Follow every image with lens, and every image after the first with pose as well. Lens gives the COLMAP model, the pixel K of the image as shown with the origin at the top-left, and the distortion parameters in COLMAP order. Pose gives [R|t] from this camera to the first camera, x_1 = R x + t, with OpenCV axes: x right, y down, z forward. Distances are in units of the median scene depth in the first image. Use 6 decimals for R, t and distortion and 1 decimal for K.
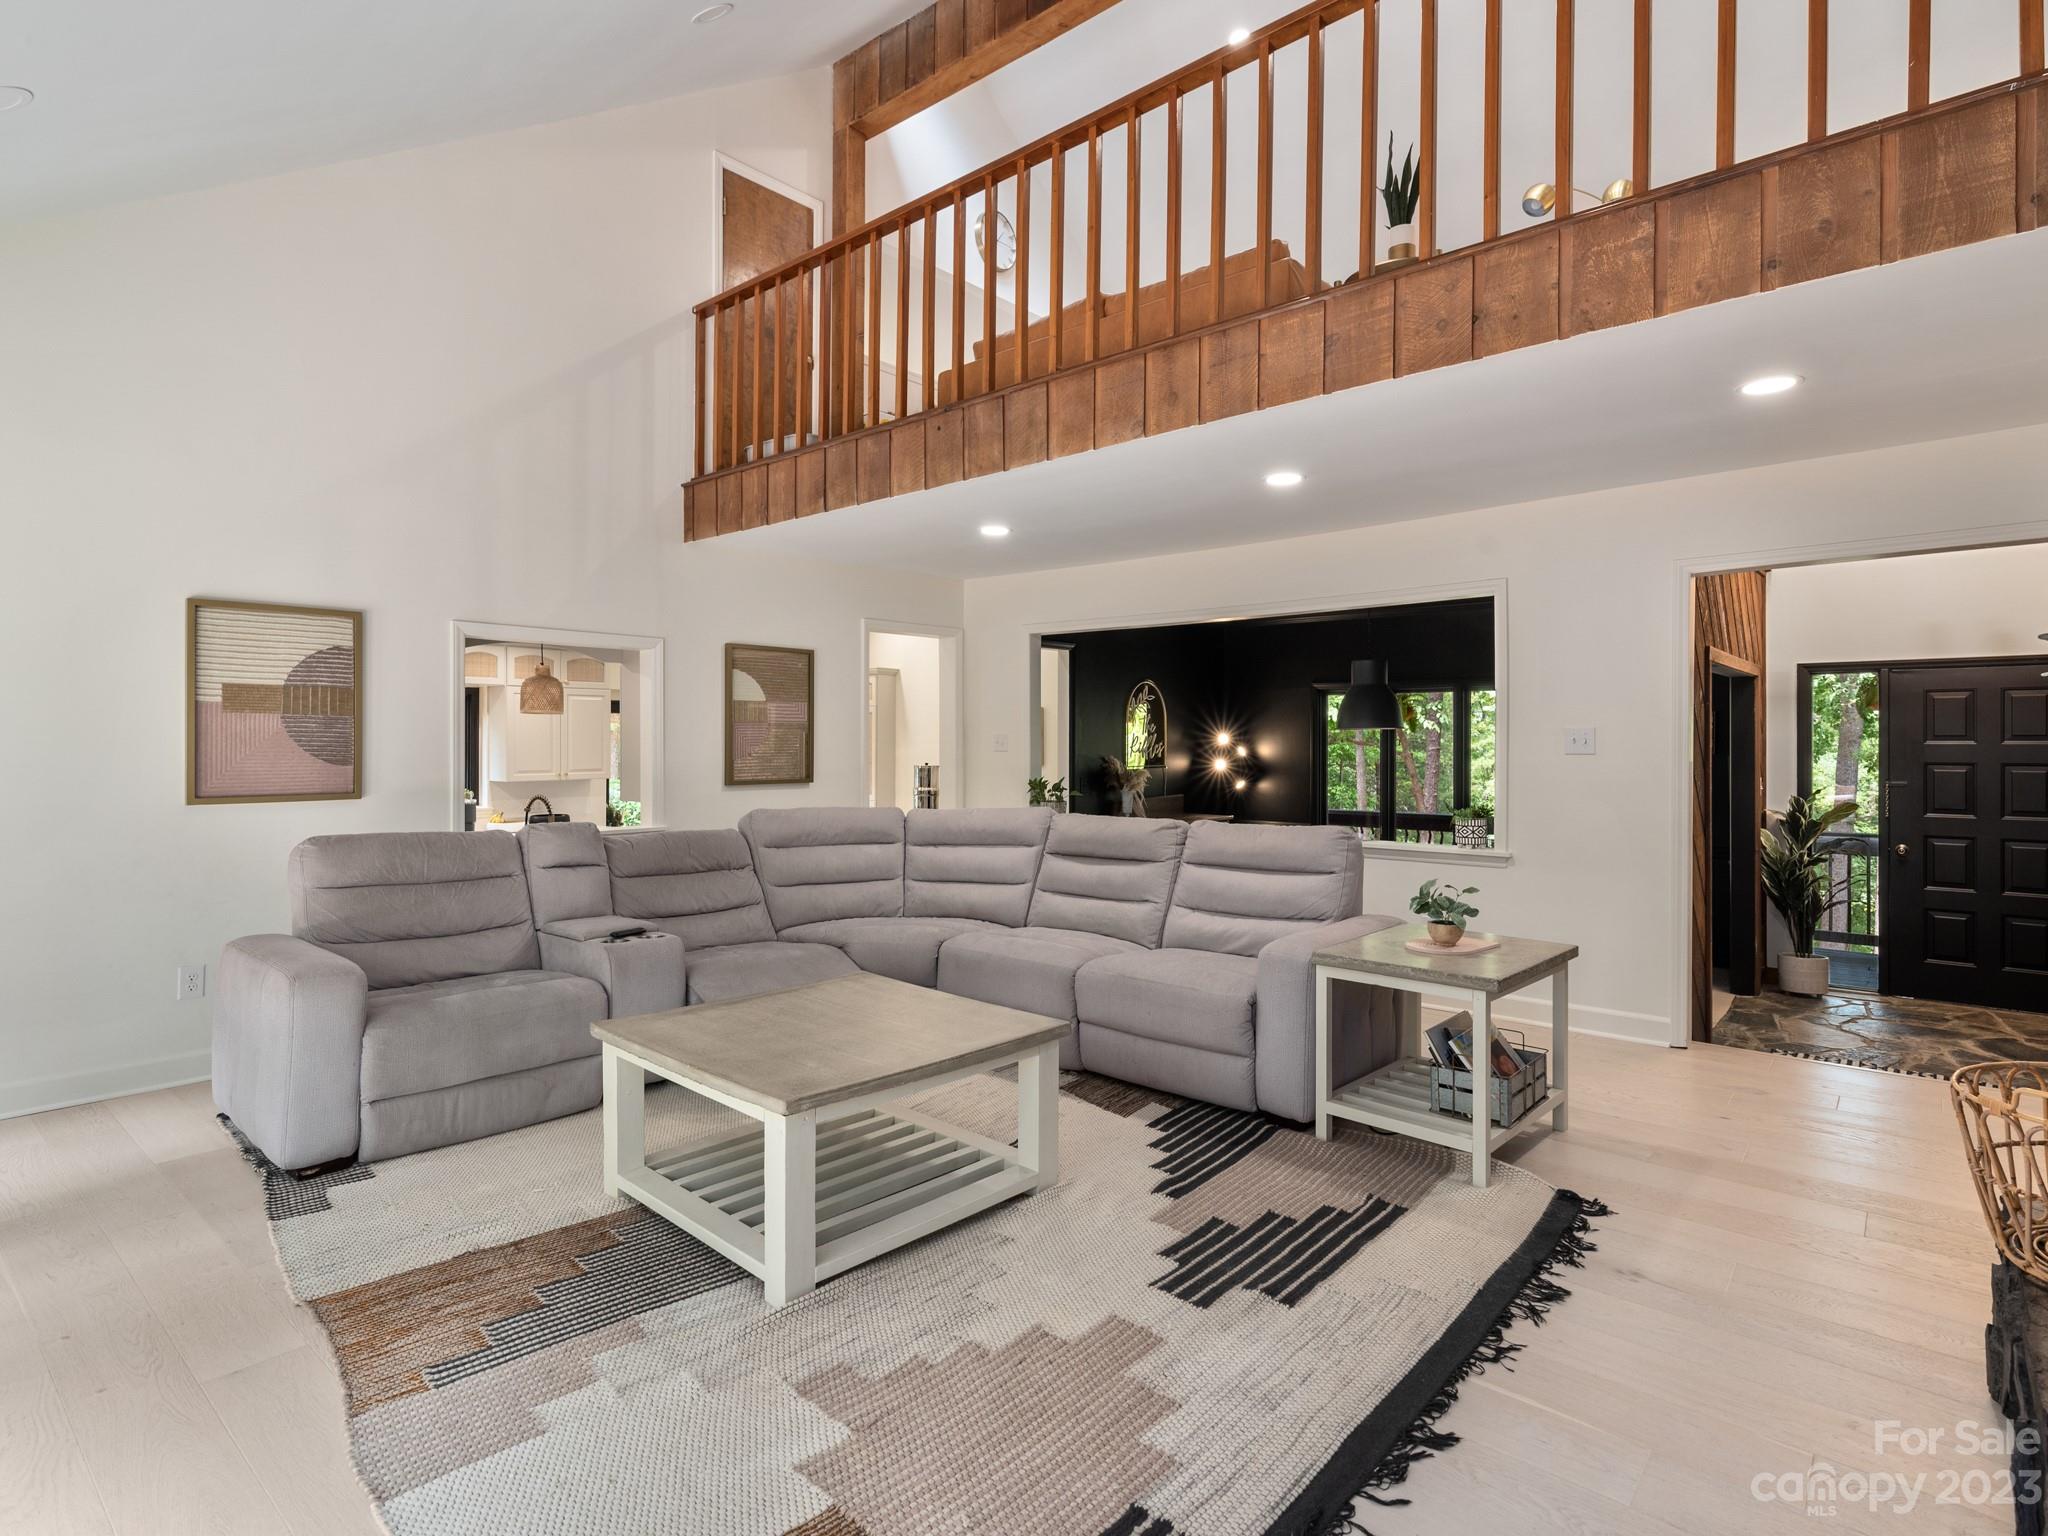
lens RADIAL K [[1049.0, 0, 1017.6], [0, 1049.0, 750.9], [0, 0, 1]] dist [-0.002509, 0.002726]
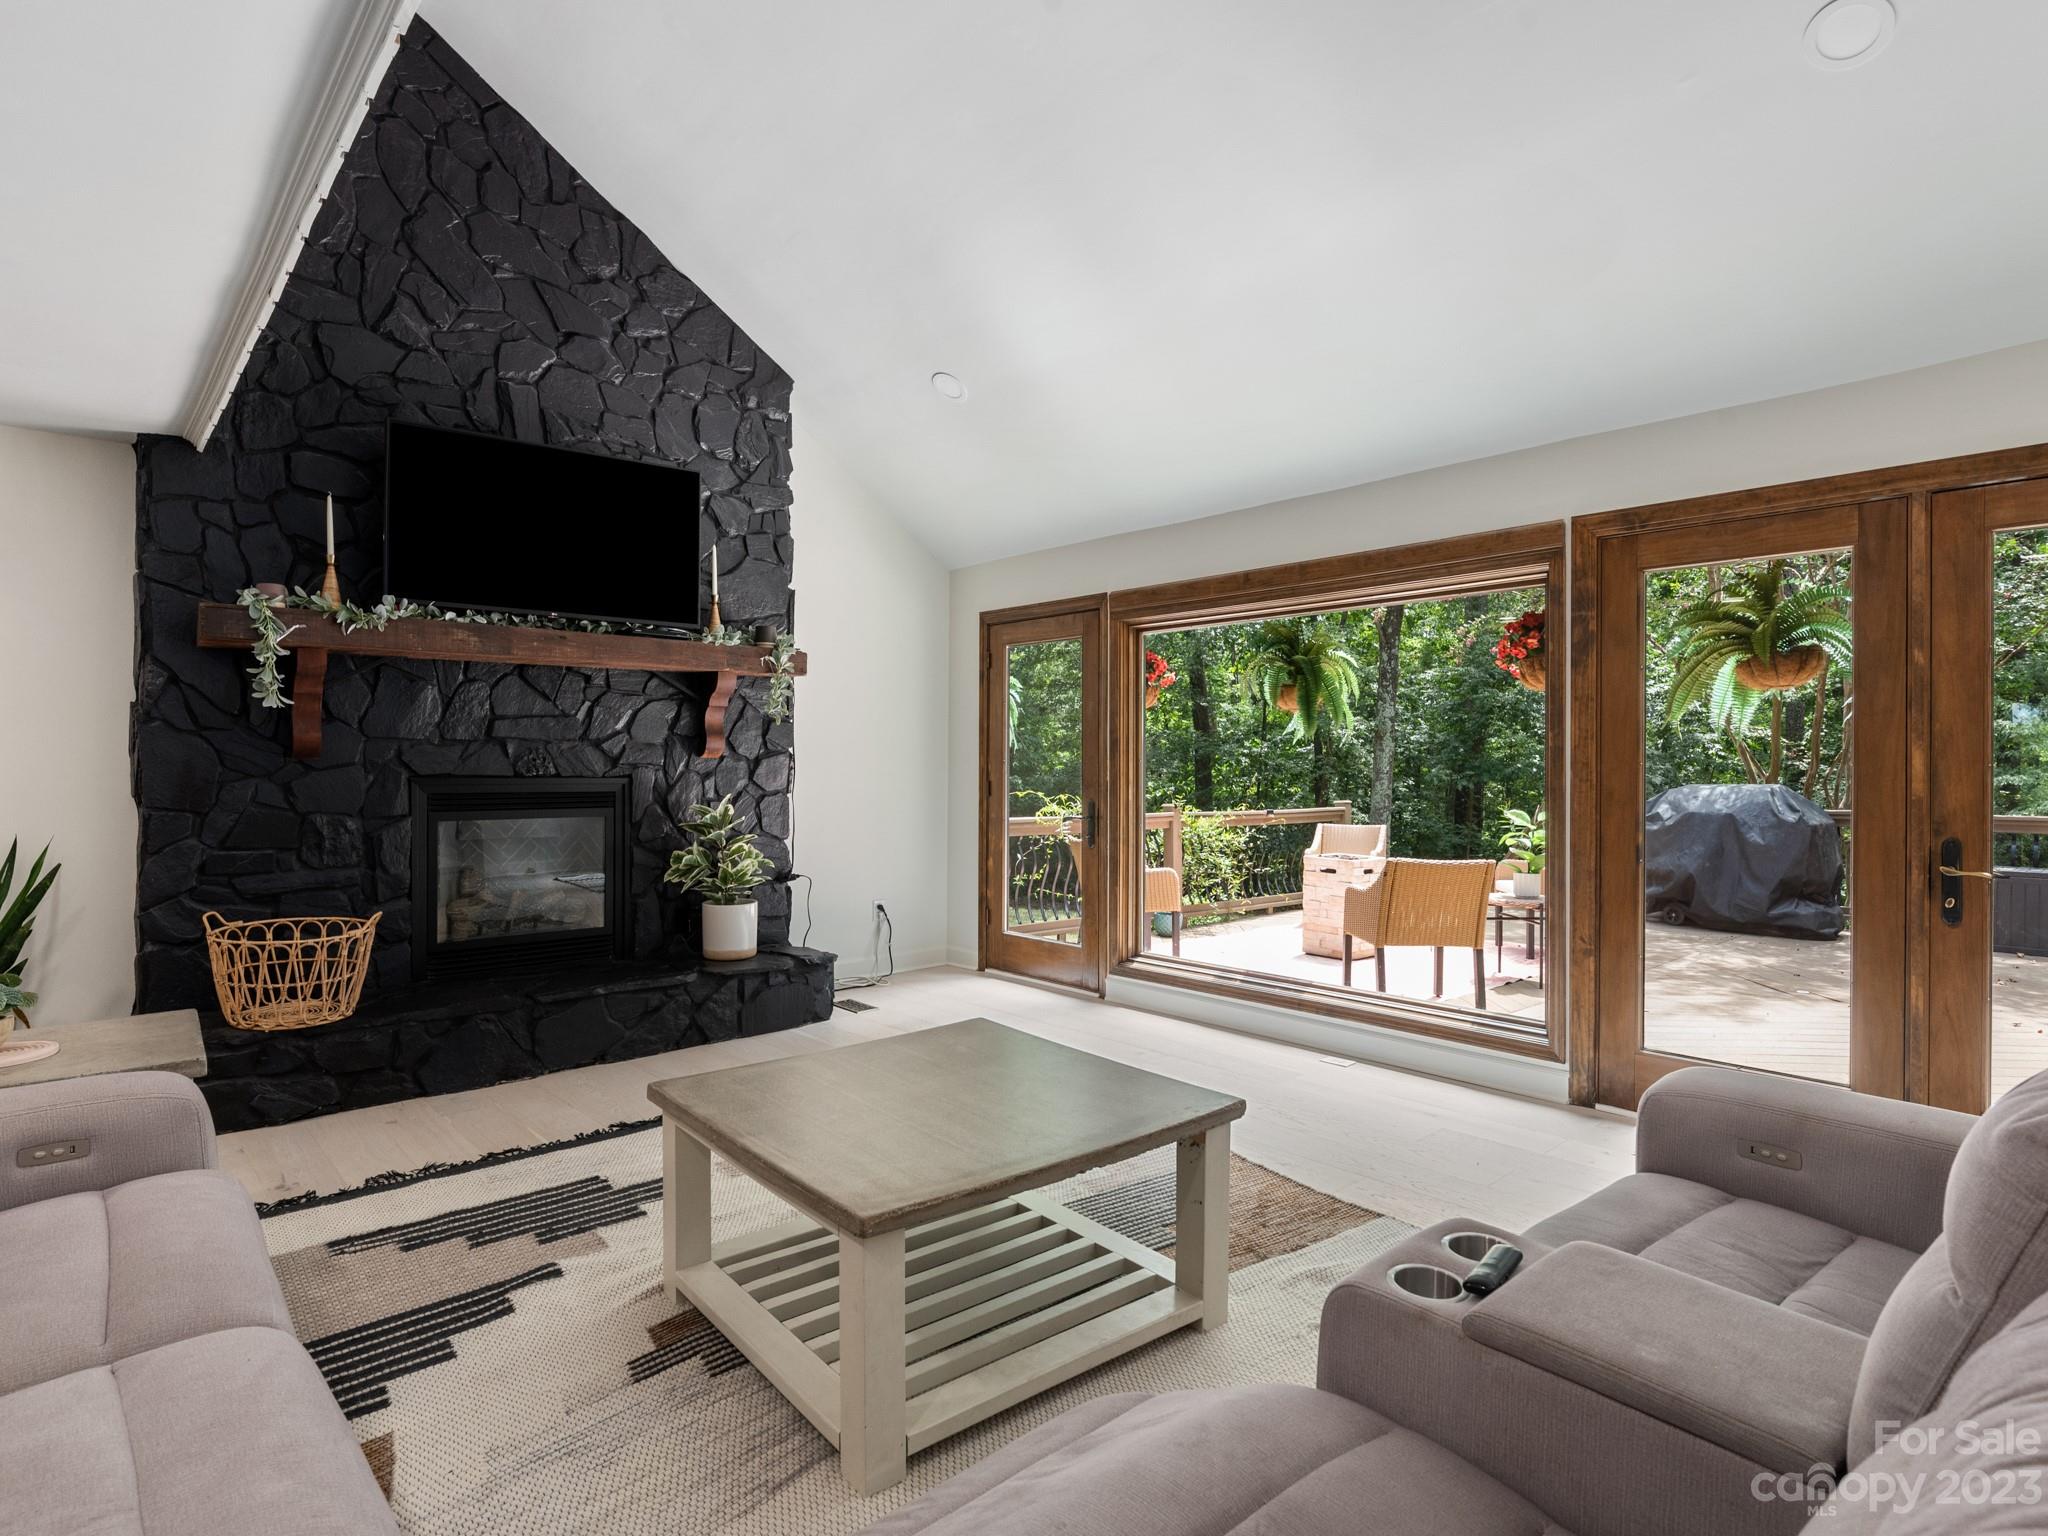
lens RADIAL K [[1089.0, 0, 1025.6], [0, 1089.0, 767.7], [0, 0, 1]] dist [0.003825, -0.000223]
pose [[-0.992849, -0.002042, 0.119358, -0.269858], [-0.000231, 0.999885, 0.015184, 0.001632], [-0.119375, 0.015048, -0.992735, 1.435074]]
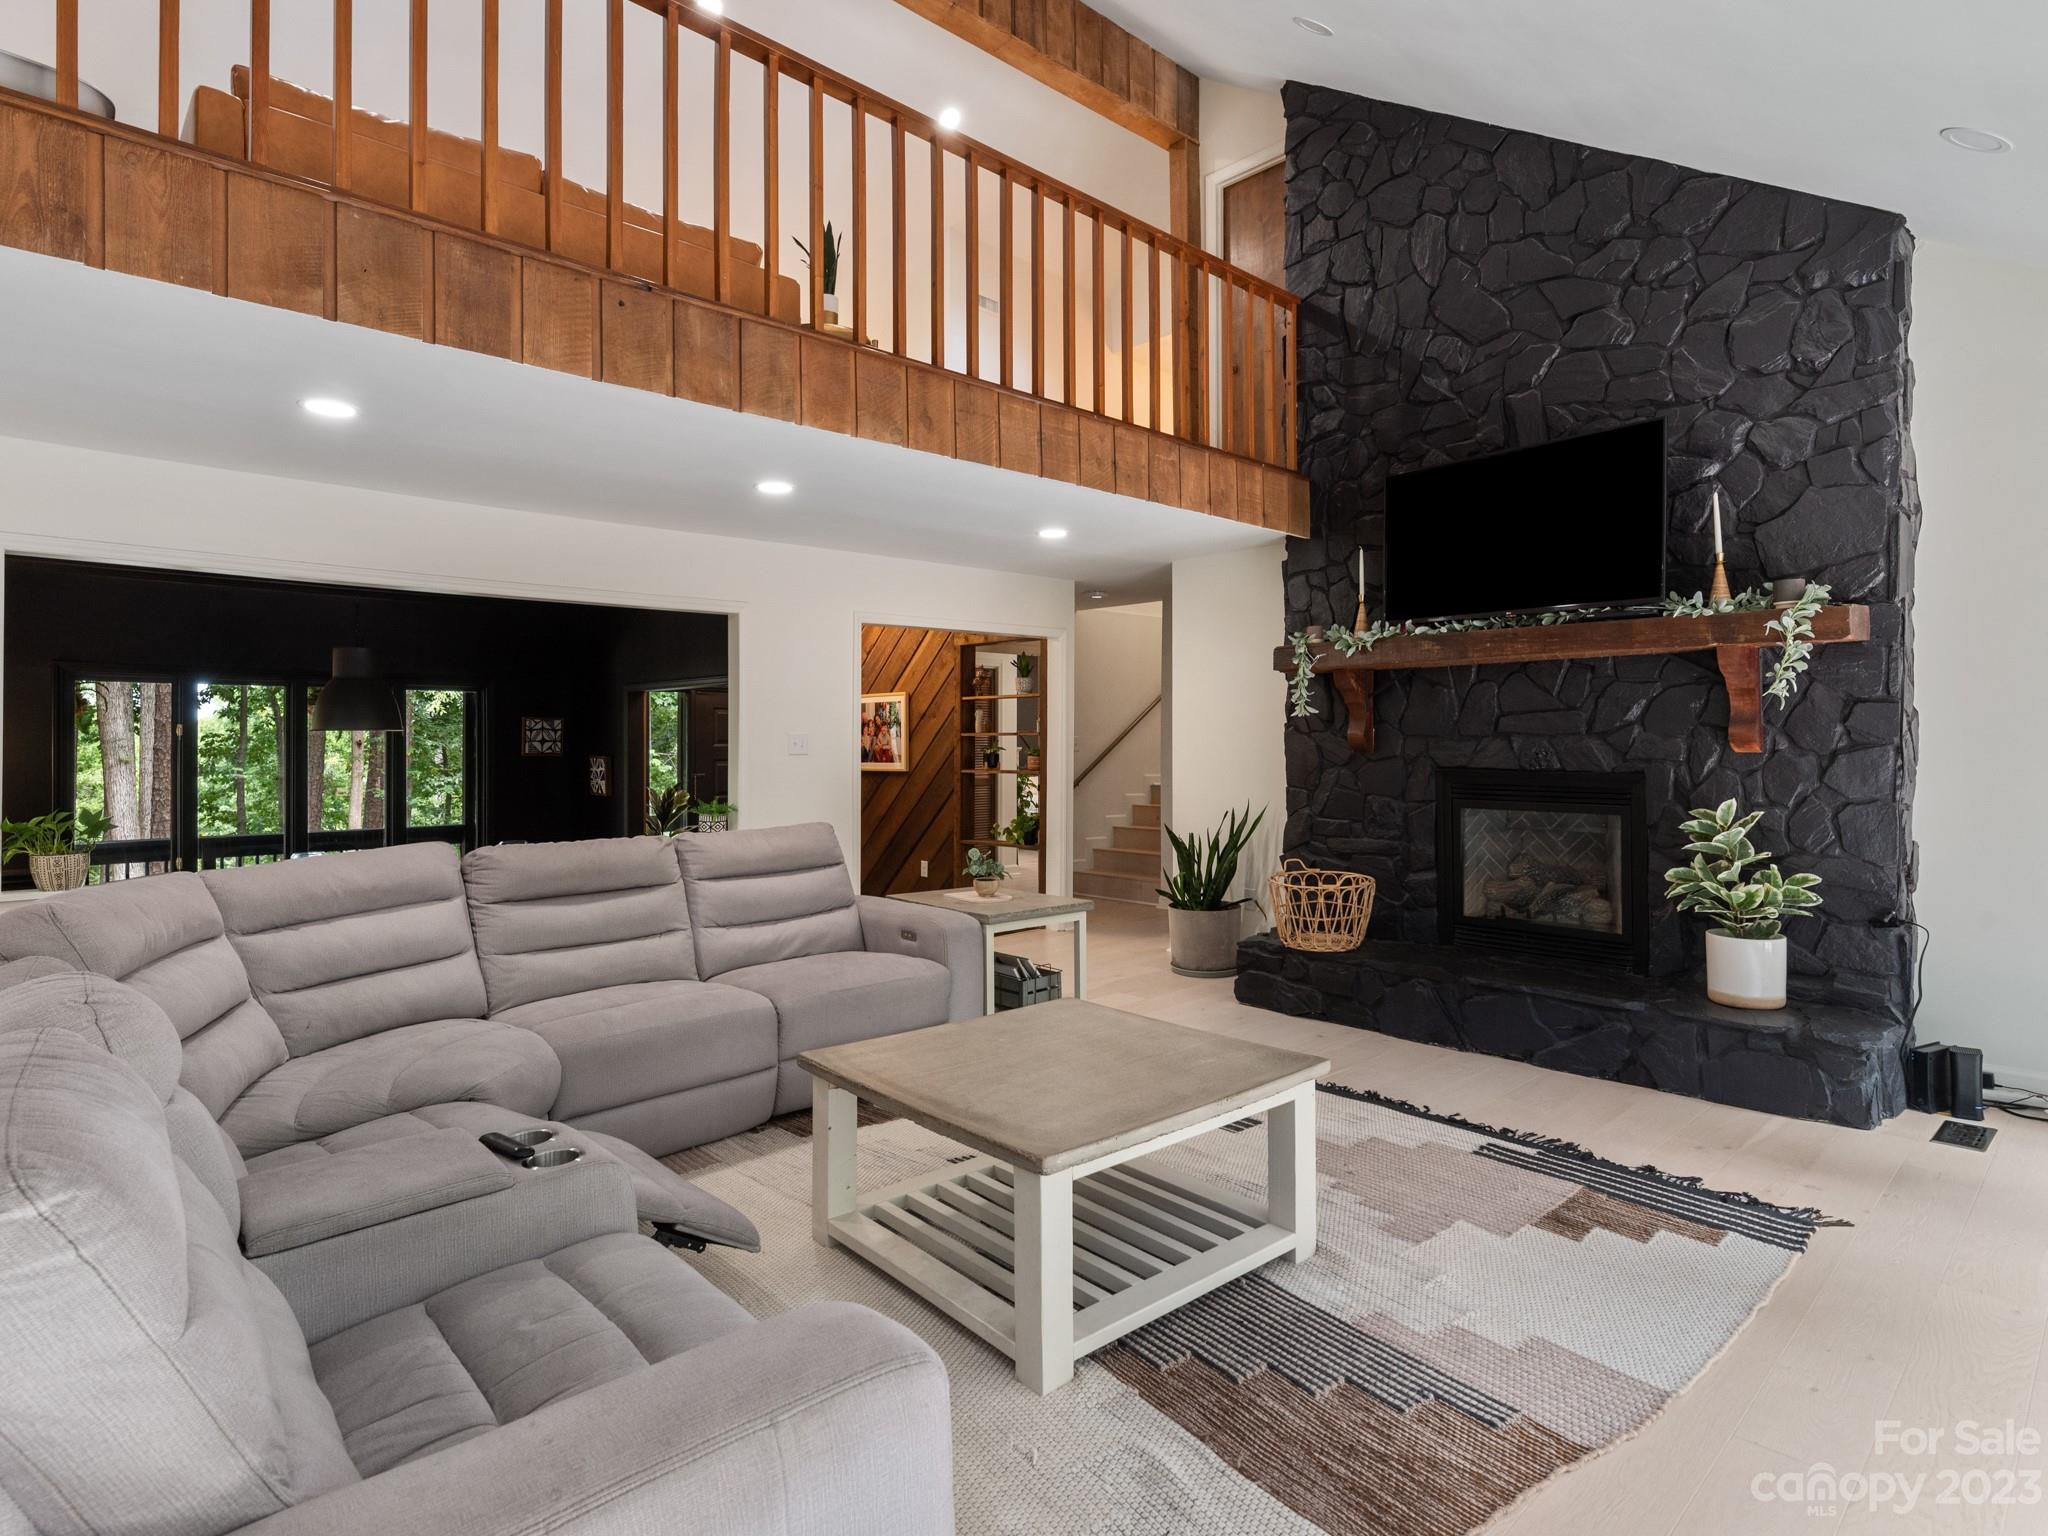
lens RADIAL K [[1089.0, 0, 1025.9], [0, 1089.0, 746.1], [0, 0, 1]] dist [0.003825, -0.000223]
pose [[0.095133, -0.003496, 0.995458, -0.879544], [0.012623, 0.999918, 0.002305, -0.007645], [-0.995385, 0.012346, 0.095169, 0.743342]]
